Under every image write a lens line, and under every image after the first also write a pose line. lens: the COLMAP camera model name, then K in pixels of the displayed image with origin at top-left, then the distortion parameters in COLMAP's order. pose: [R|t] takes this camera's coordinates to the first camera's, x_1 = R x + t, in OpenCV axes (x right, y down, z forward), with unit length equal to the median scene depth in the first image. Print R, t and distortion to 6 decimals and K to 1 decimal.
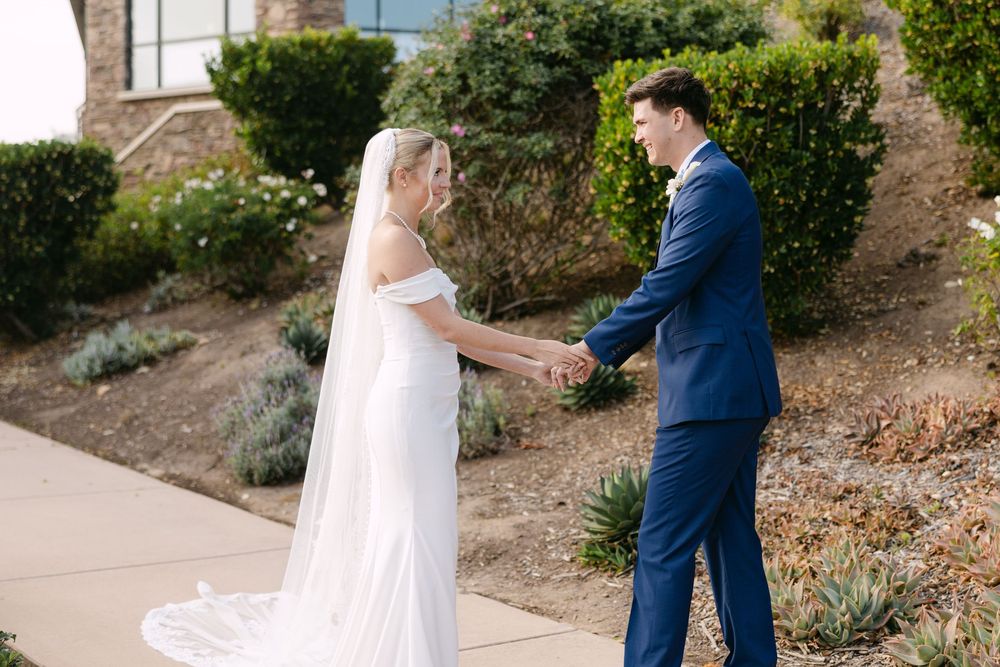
lens RADIAL K [[1442.9, 0, 500.5], [0, 1442.9, 309.6], [0, 0, 1]] dist [0.017498, -0.026375]
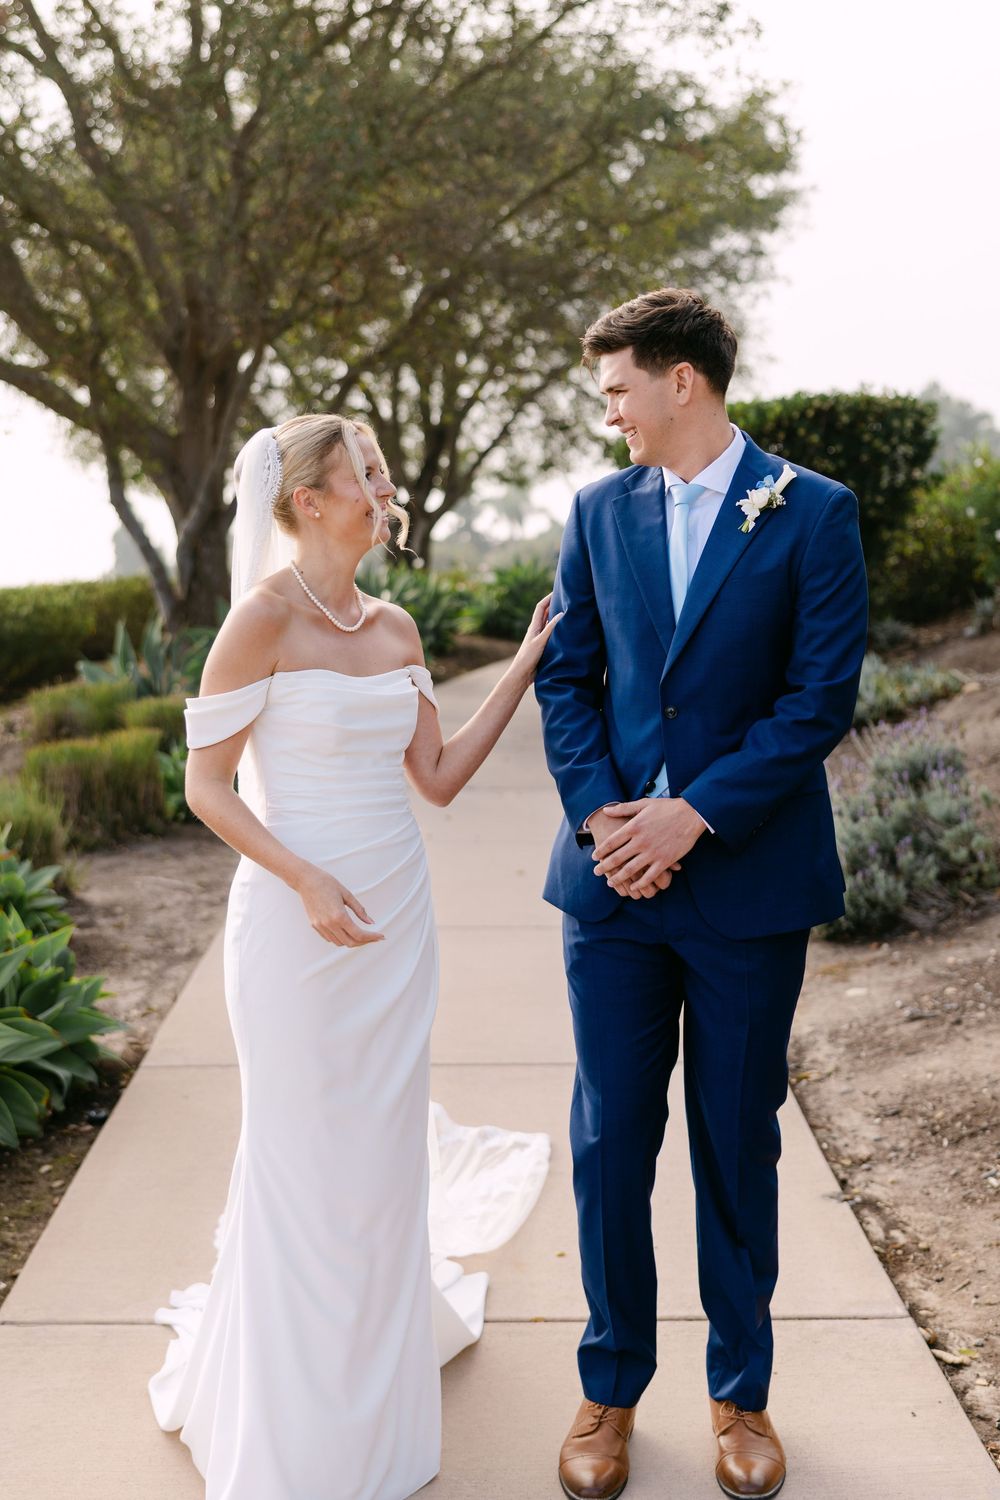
lens RADIAL K [[2016.3, 0, 494.7], [0, 2016.3, 617.6], [0, 0, 1]] dist [0.022292, -0.041507]
pose [[0.814587, 0.004631, -0.580023, 0.189860], [-0.000150, 0.999970, 0.007773, -0.021836], [0.580042, -0.006245, 0.814563, 0.162427]]
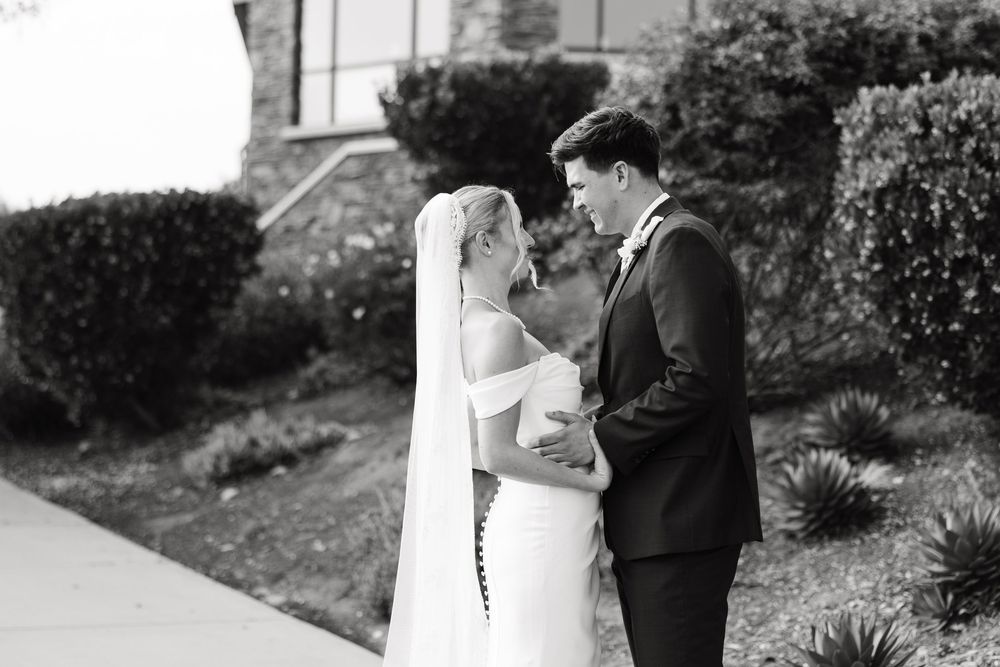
lens RADIAL K [[1827.1, 0, 501.9], [0, 1827.1, 304.3], [0, 0, 1]] dist [-0.002060, -0.007434]
pose [[0.989476, 0.011794, -0.144214, 0.027277], [-0.019466, 0.998462, -0.051905, -0.000852], [0.143381, 0.054166, 0.988184, 0.005461]]
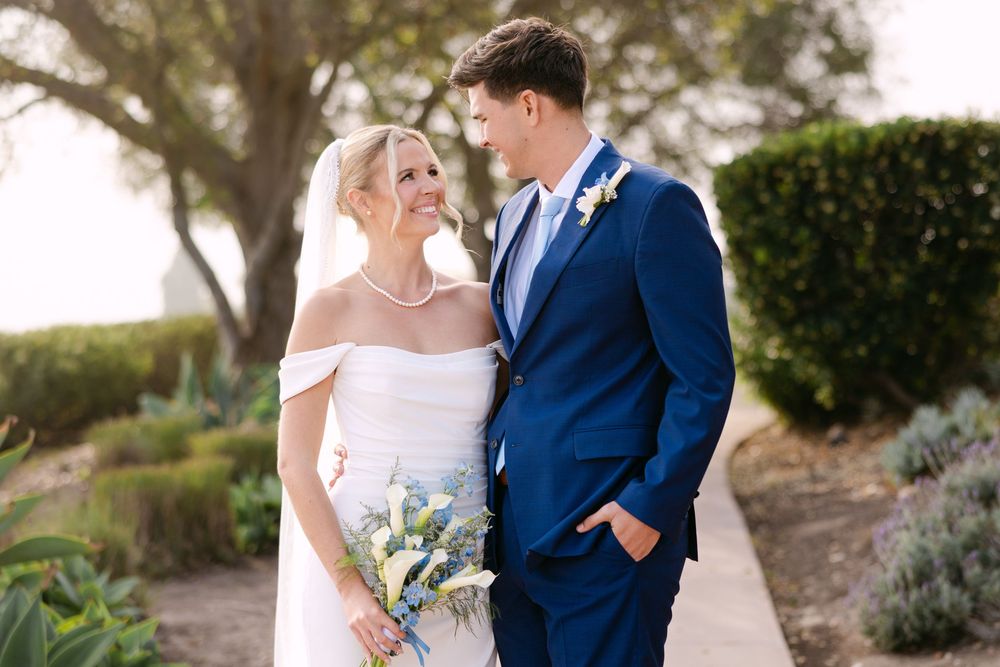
lens RADIAL K [[2306.0, 0, 604.5], [0, 2306.0, 305.9], [0, 0, 1]] dist [0.001282, -0.114380]
pose [[0.815966, -0.007314, -0.578053, 0.268685], [-0.006148, 0.999754, -0.021328, -0.007970], [0.578067, 0.020957, 0.815720, 0.071005]]
